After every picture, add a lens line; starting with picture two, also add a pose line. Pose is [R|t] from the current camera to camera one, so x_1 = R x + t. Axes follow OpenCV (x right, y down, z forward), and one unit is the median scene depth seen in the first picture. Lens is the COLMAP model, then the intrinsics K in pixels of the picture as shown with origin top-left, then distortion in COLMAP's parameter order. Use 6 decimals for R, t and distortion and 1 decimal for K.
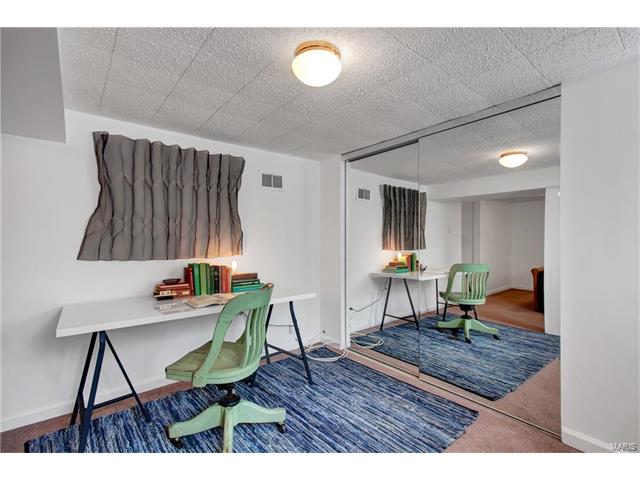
lens RADIAL K [[298.4, 0, 320.0], [0, 298.4, 240.0], [0, 0, 1]] dist [0.014208, 0.000178]
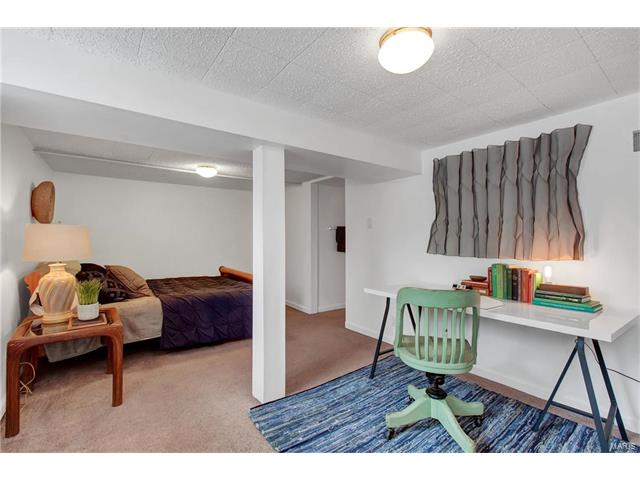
lens RADIAL K [[306.7, 0, 318.7], [0, 306.7, 236.7], [0, 0, 1]] dist [0.000722, -0.000011]
pose [[-0.041849, -0.004710, -0.999113, 0.577774], [-0.004704, 0.999979, -0.004517, -0.001108], [0.999113, 0.004511, -0.041871, 0.467185]]
